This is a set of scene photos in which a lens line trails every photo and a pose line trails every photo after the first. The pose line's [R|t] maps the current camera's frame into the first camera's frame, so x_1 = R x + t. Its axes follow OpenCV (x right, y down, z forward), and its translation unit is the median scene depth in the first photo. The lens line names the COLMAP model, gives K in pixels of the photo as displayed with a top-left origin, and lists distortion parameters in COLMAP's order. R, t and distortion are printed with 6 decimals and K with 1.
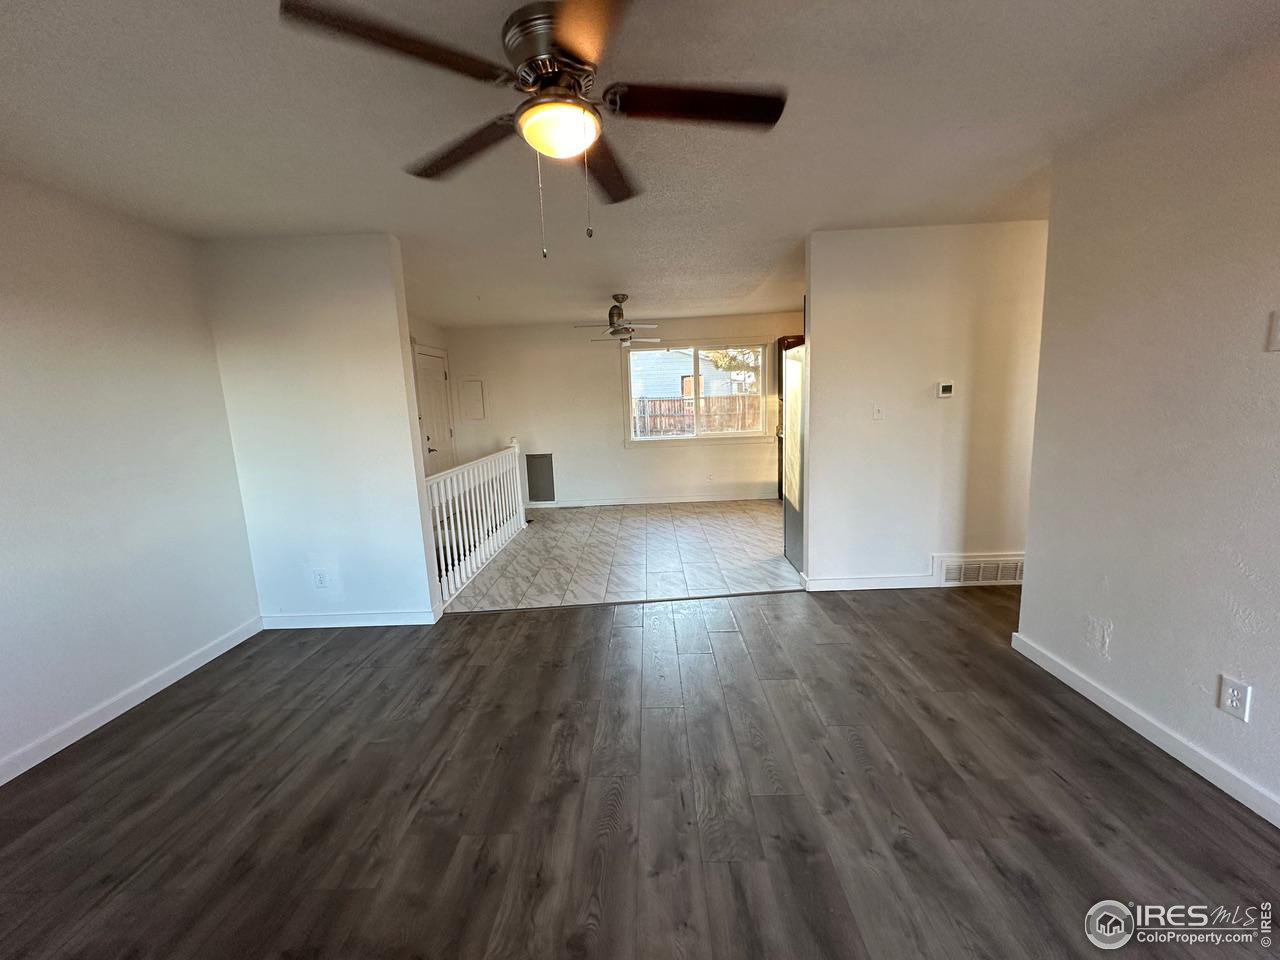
lens RADIAL K [[485.2, 0, 638.5], [0, 485.2, 482.5], [0, 0, 1]] dist [0.000366, 0.000056]
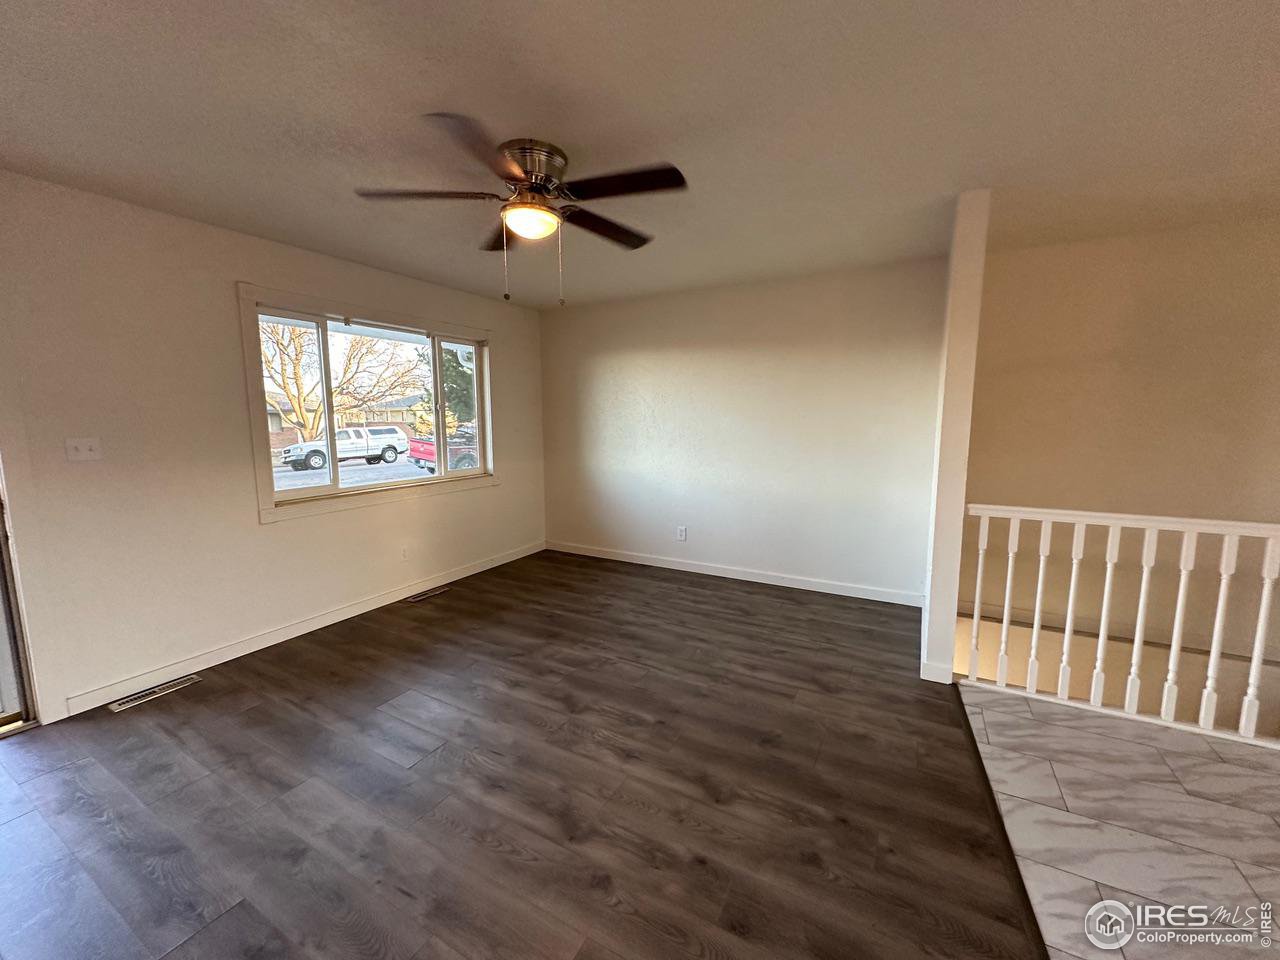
lens RADIAL K [[527.6, 0, 639.0], [0, 527.6, 478.3], [0, 0, 1]] dist [-0.003042, -0.000389]
pose [[-0.473367, 0.144567, -0.868921, 0.636553], [-0.122999, 0.965929, 0.227713, -0.208020], [0.872236, 0.214668, -0.439457, 1.175361]]
